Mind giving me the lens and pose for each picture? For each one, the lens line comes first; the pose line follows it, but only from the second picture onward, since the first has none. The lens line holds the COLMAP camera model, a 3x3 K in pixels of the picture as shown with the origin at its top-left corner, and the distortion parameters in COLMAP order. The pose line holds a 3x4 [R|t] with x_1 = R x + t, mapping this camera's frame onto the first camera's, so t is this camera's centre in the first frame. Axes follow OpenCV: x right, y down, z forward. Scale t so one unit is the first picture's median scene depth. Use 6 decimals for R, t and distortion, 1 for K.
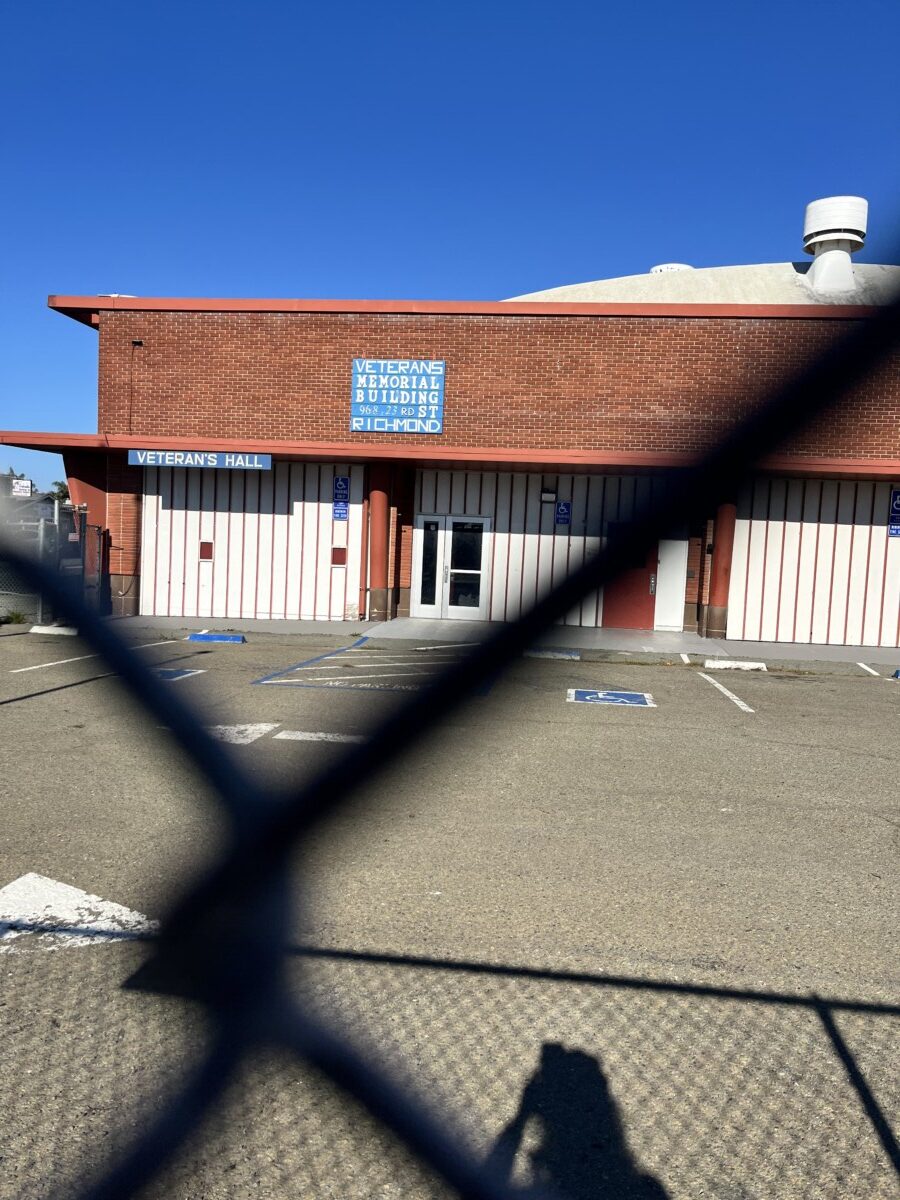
lens RADIAL K [[910.5, 0, 450.3], [0, 910.5, 616.0], [0, 0, 1]] dist [0.018954, -0.006597]
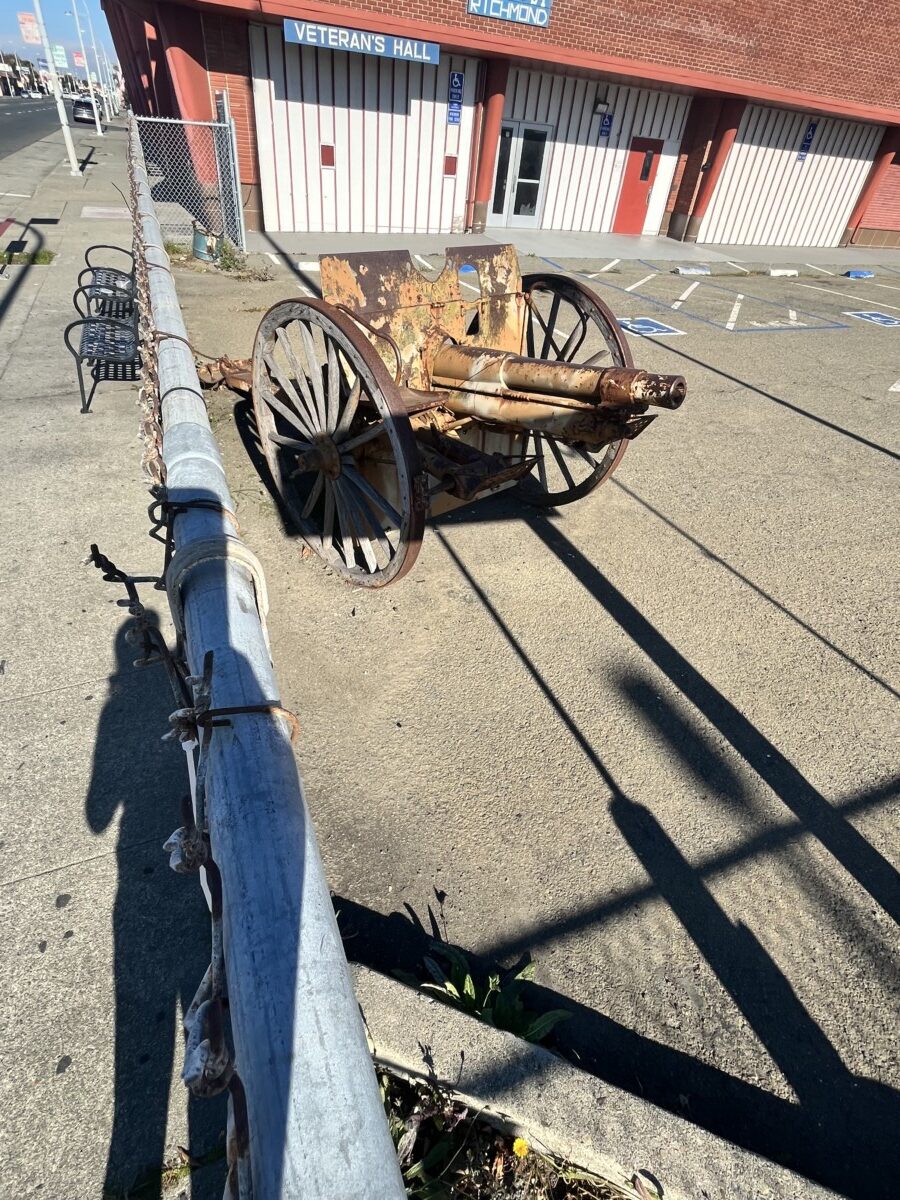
lens RADIAL K [[605.8, 0, 450.0], [0, 605.8, 600.0], [0, 0, 1]] dist [0.000684, -0.001142]
pose [[0.854536, -0.292983, 0.428869, -0.604966], [-0.014913, 0.811534, 0.584116, -0.068718], [-0.519178, -0.505544, 0.689116, 0.230000]]
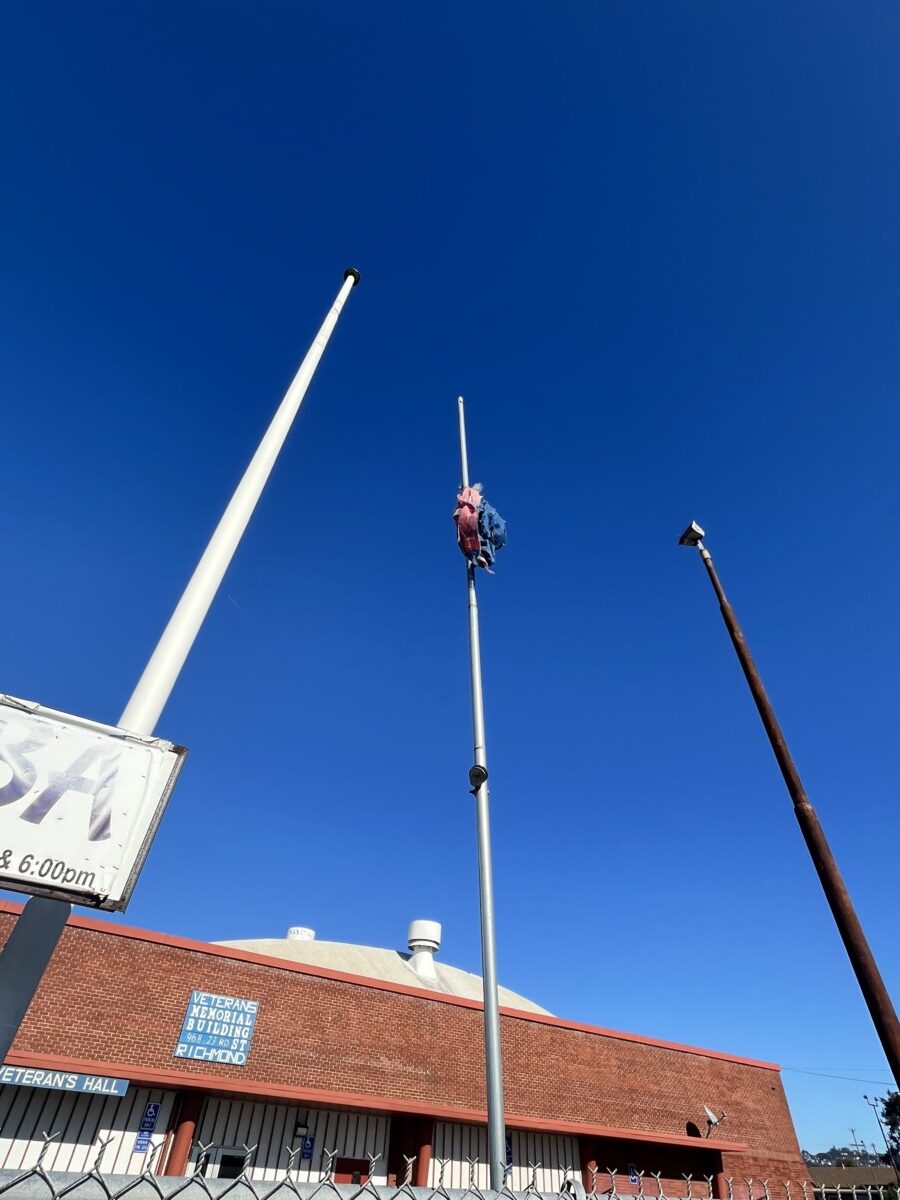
lens RADIAL K [[605.8, 0, 450.0], [0, 605.8, 600.0], [0, 0, 1]] dist [0.000684, -0.001142]
pose [[0.741229, 0.458997, 0.489797, -0.526464], [0.039159, 0.698865, -0.714180, -0.033454], [-0.670109, 0.548552, 0.500045, -0.008721]]
